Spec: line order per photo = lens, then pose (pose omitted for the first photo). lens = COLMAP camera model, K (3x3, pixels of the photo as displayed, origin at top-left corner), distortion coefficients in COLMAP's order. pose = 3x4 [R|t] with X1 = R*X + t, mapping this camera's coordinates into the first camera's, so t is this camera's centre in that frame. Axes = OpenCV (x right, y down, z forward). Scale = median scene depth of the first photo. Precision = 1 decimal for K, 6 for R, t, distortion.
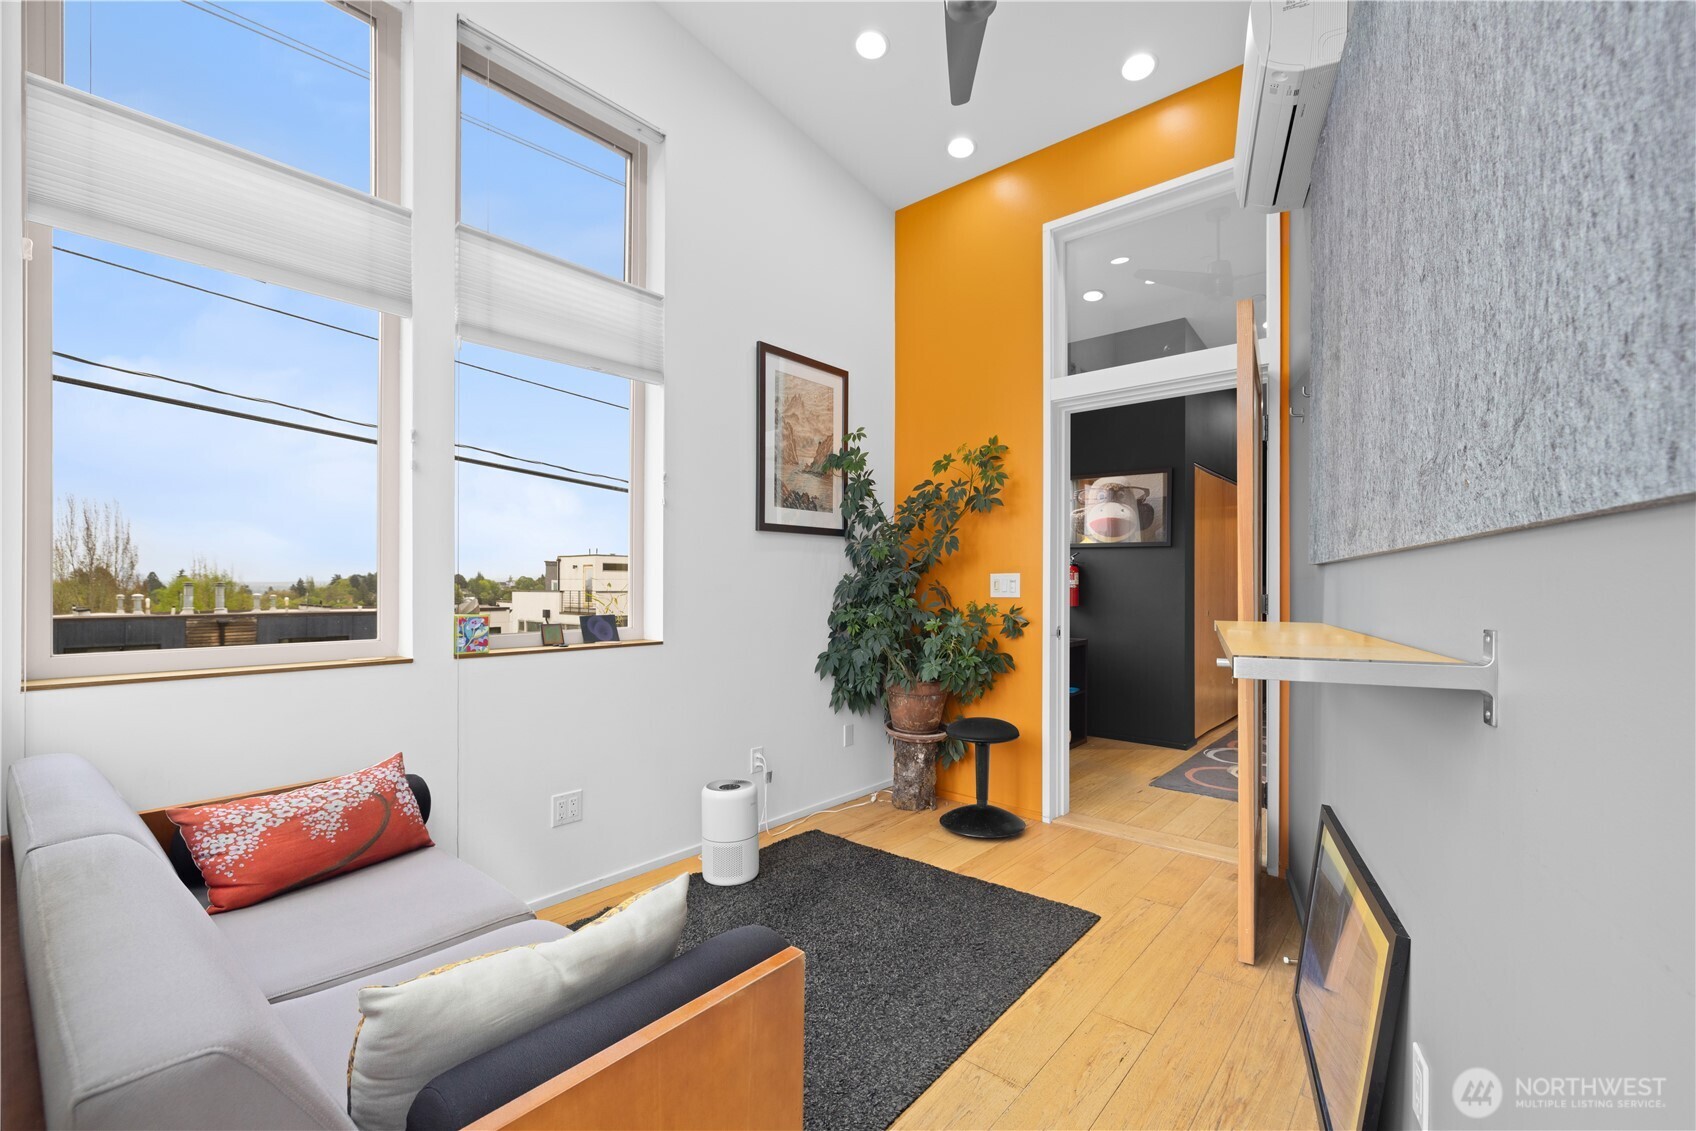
lens RADIAL K [[724.6, 0, 851.6], [0, 724.6, 572.1], [0, 0, 1]] dist [0.018280, 0.000221]
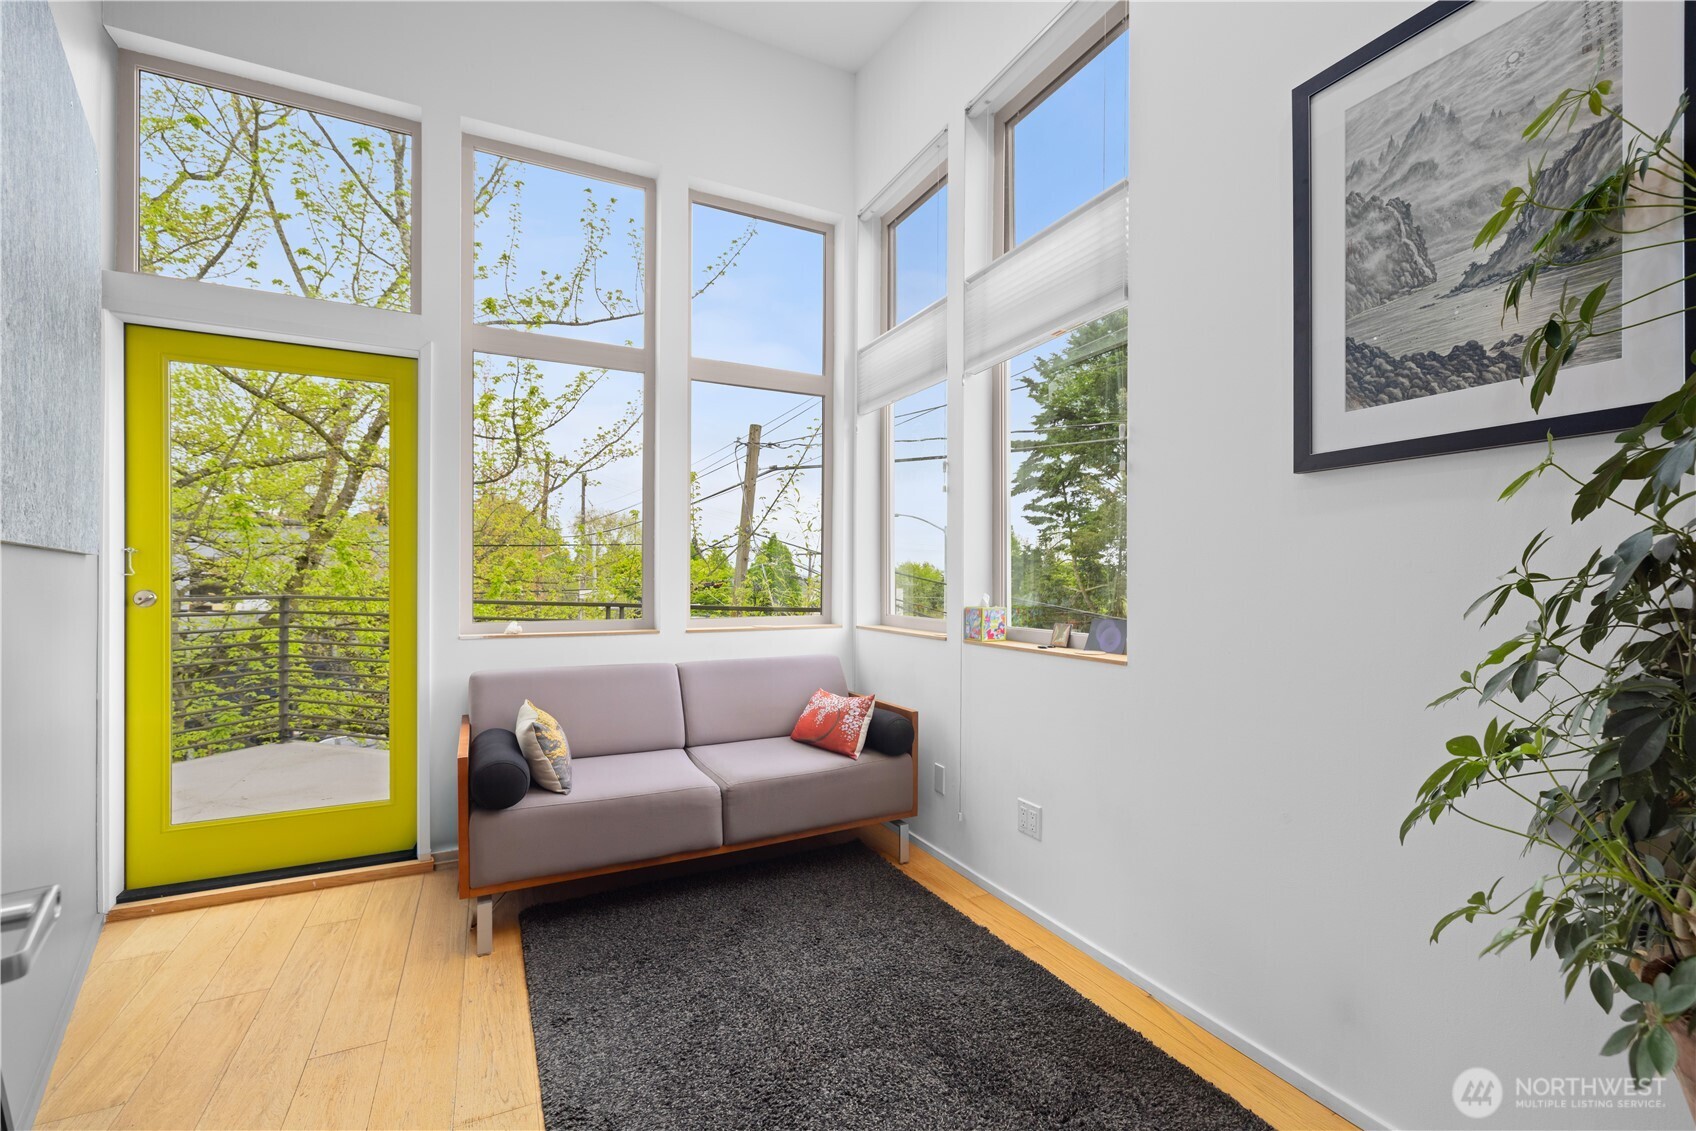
lens RADIAL K [[724.6, 0, 847.3], [0, 724.6, 575.2], [0, 0, 1]] dist [0.018280, 0.000221]
pose [[-0.389650, -0.013131, -0.920869, 0.439306], [0.007009, 0.999827, -0.017223, 0.019060], [0.920936, -0.013165, -0.389491, 0.887804]]
